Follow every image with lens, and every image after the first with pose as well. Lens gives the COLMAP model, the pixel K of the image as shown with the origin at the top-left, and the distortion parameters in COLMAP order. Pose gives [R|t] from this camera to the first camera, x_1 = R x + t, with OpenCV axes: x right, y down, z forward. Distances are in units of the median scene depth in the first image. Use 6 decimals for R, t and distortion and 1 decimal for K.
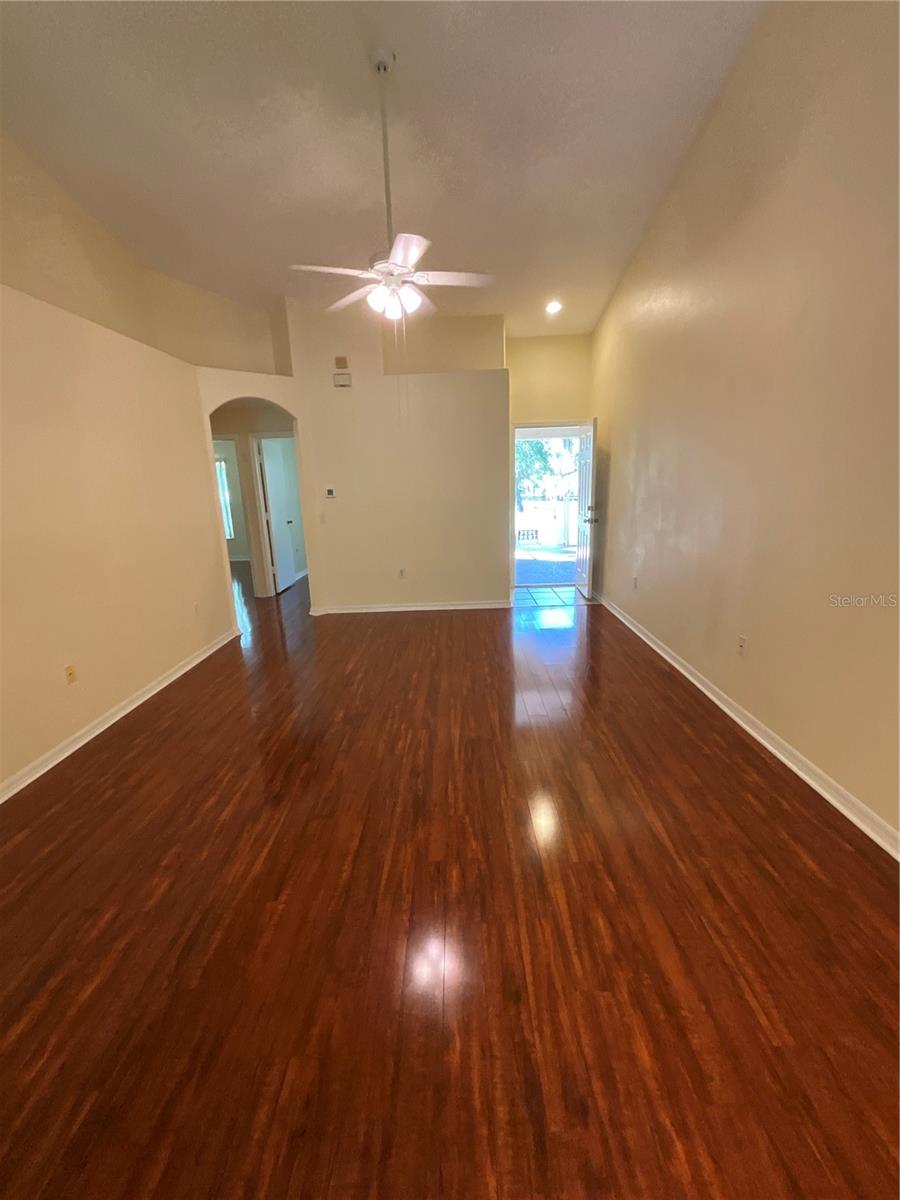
lens RADIAL K [[485.2, 0, 447.7], [0, 485.2, 598.1], [0, 0, 1]] dist [-0.001162, 0.000587]
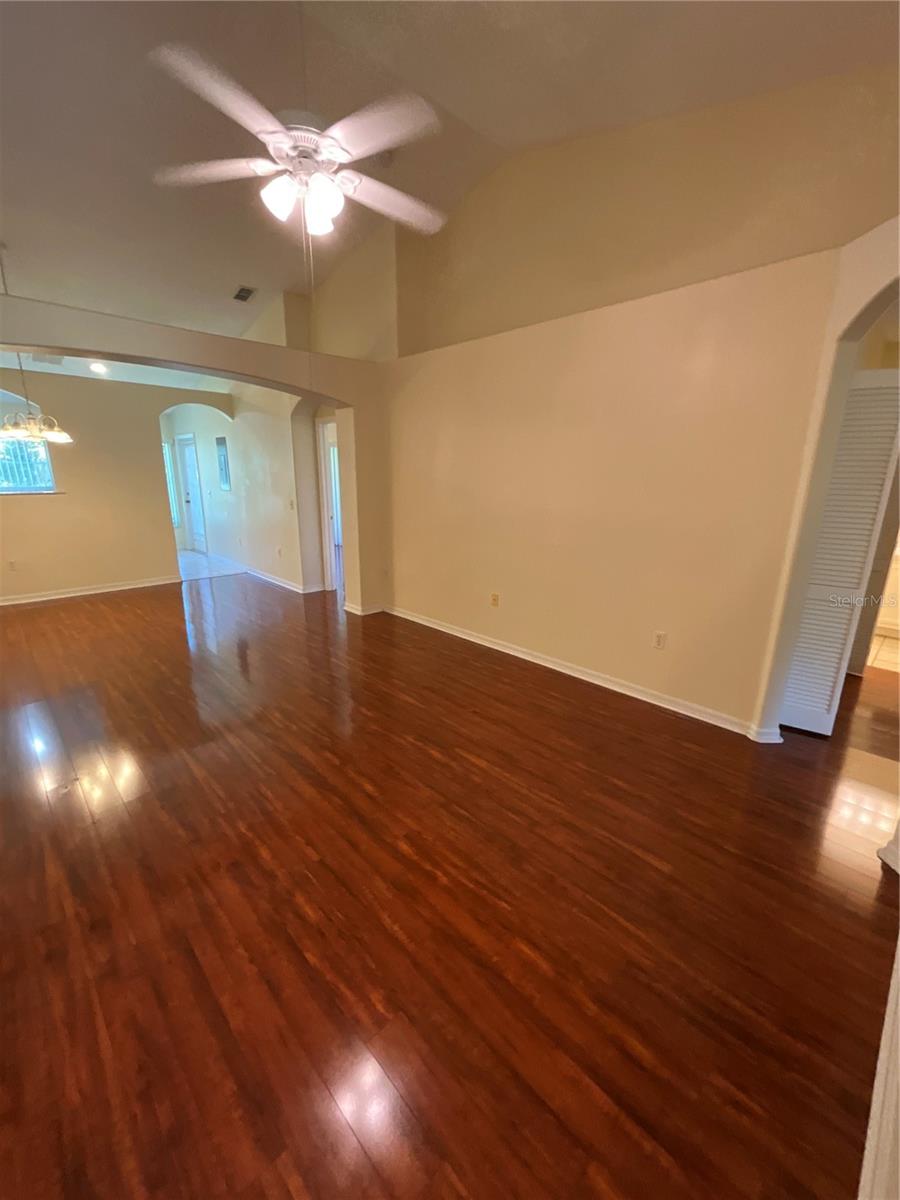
lens RADIAL K [[485.5, 0, 447.0], [0, 485.5, 597.1], [0, 0, 1]] dist [-0.002746, 0.000044]
pose [[-0.709969, 0.205100, -0.673705, 0.352349], [-0.153872, 0.888357, 0.432603, -0.524497], [0.687217, 0.410799, -0.599146, 2.014488]]
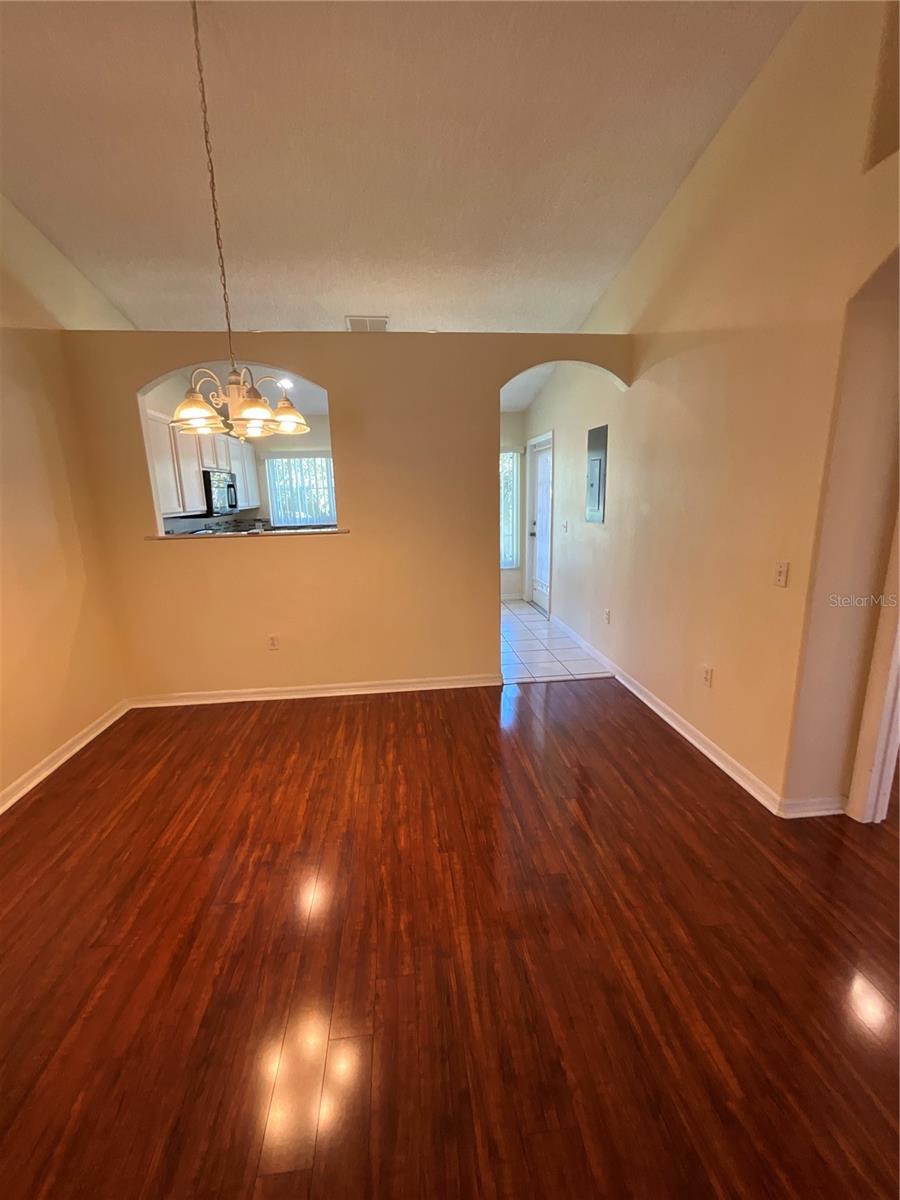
lens RADIAL K [[485.2, 0, 447.7], [0, 485.2, 598.1], [0, 0, 1]] dist [-0.001162, 0.000587]
pose [[-0.991065, 0.084098, -0.103525, -0.123054], [0.029408, 0.894848, 0.445402, -0.142174], [0.130096, 0.438378, -0.889326, 0.583344]]
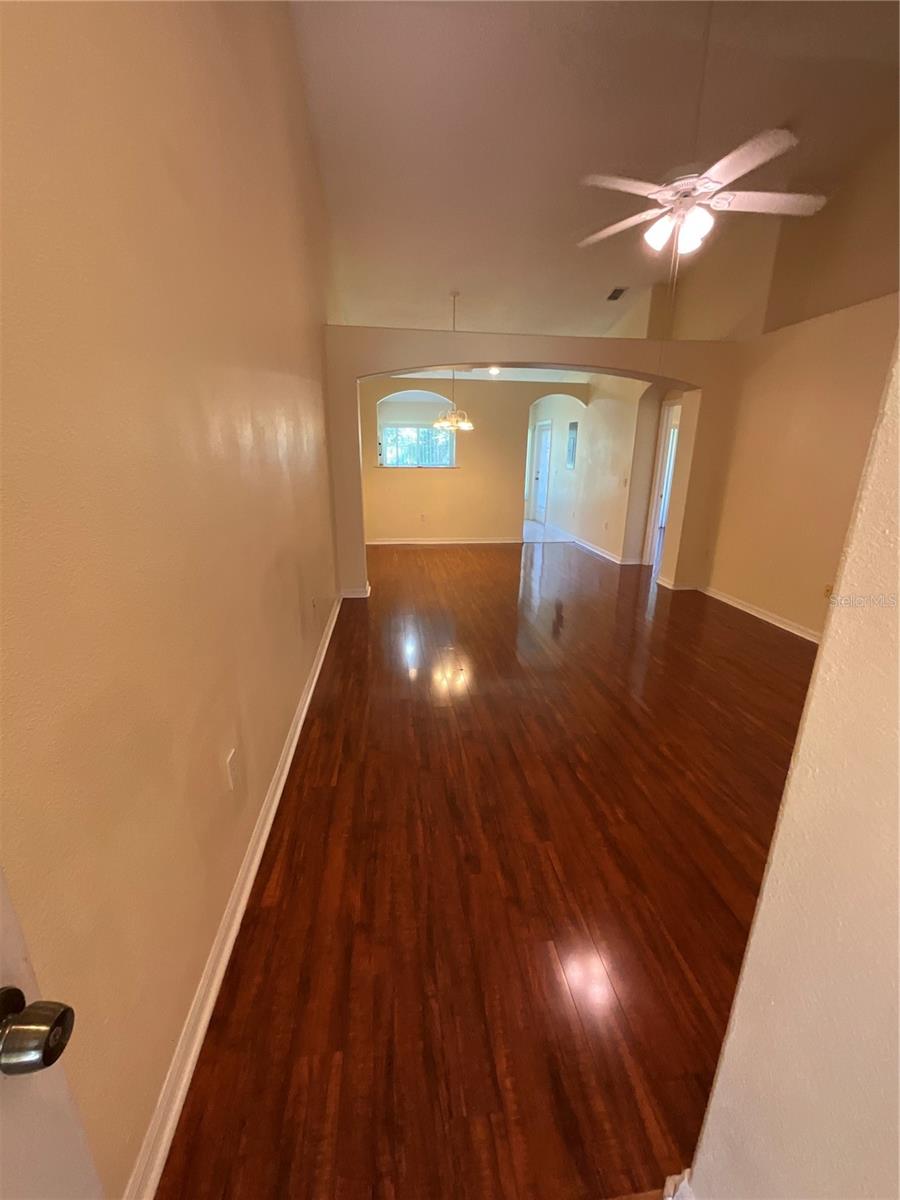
lens RADIAL K [[485.2, 0, 447.7], [0, 485.2, 598.1], [0, 0, 1]] dist [-0.001162, 0.000587]
pose [[-0.991099, 0.060033, -0.118820, 0.490561], [-0.009424, 0.858666, 0.512449, -0.575531], [0.132790, 0.509008, -0.850457, 2.289048]]
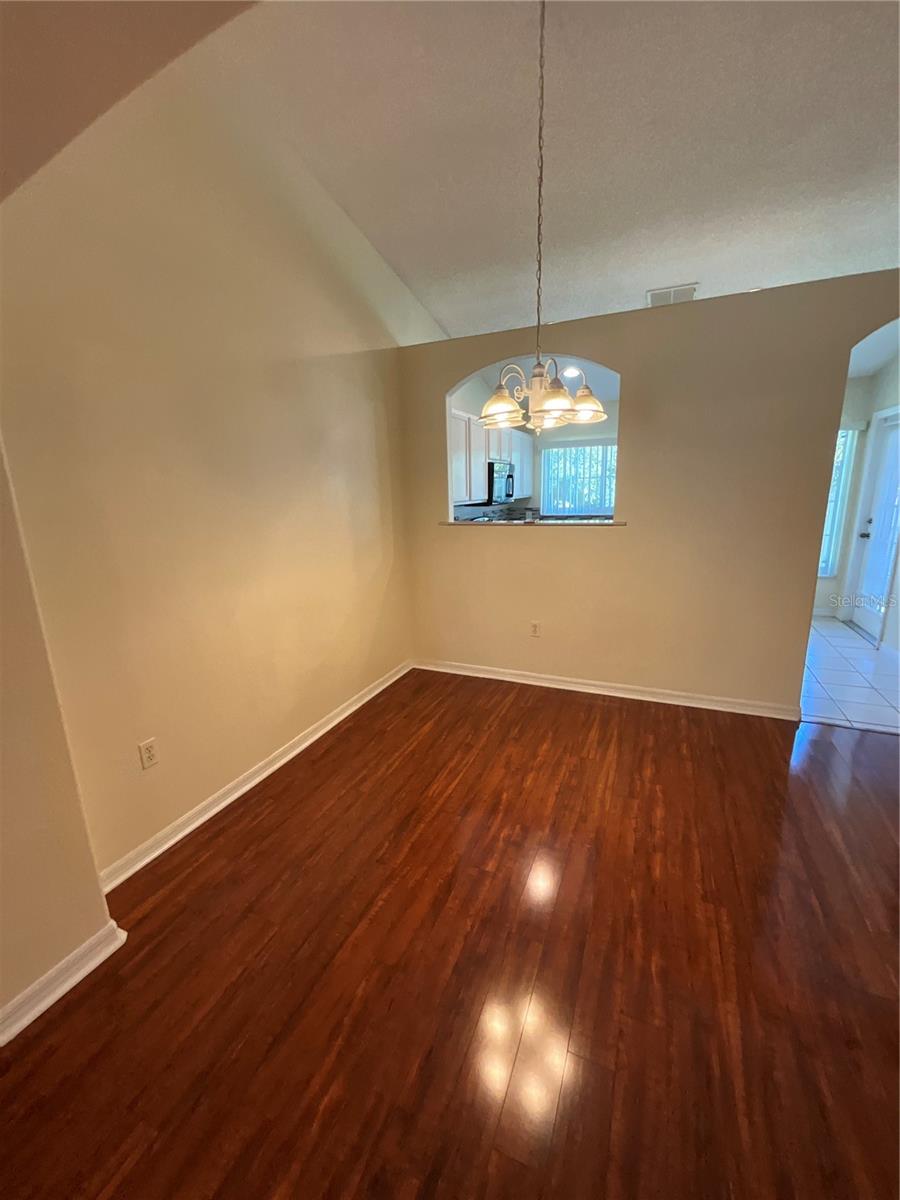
lens RADIAL K [[485.2, 0, 447.7], [0, 485.2, 598.1], [0, 0, 1]] dist [-0.001162, 0.000587]
pose [[-0.919771, -0.027284, 0.391506, -0.081298], [0.151215, 0.895918, 0.417690, -0.141965], [-0.362153, 0.443381, -0.819913, 0.561943]]
